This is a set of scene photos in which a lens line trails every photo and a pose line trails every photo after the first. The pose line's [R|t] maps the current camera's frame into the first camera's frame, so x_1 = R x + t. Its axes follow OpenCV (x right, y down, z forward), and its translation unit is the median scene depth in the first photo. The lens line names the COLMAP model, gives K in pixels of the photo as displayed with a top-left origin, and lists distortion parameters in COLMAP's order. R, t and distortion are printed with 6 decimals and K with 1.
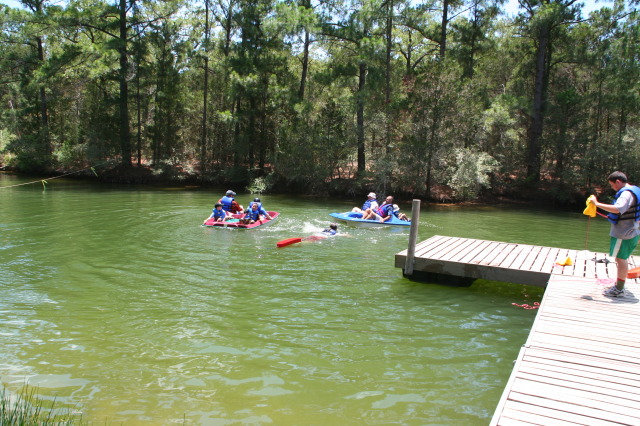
lens RADIAL K [[543.0, 0, 324.0], [0, 543.0, 223.3], [0, 0, 1]] dist [-0.167226, 0.204615]
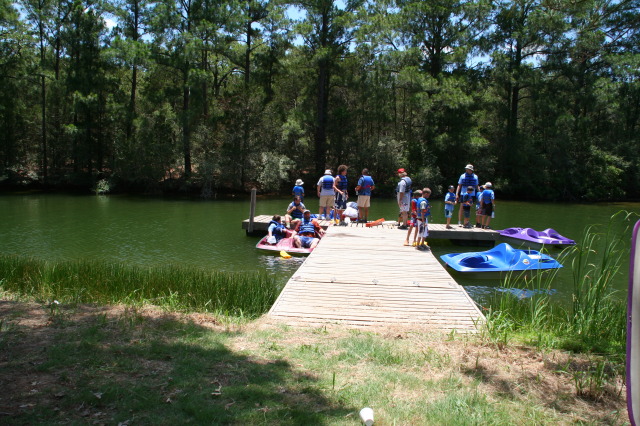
lens RADIAL K [[543.0, 0, 324.0], [0, 543.0, 223.3], [0, 0, 1]] dist [-0.167226, 0.204615]
pose [[0.931283, -0.060023, 0.359317, -0.091713], [0.057444, 0.998189, 0.017860, 0.017101], [-0.359738, 0.004008, 0.933045, -0.267215]]
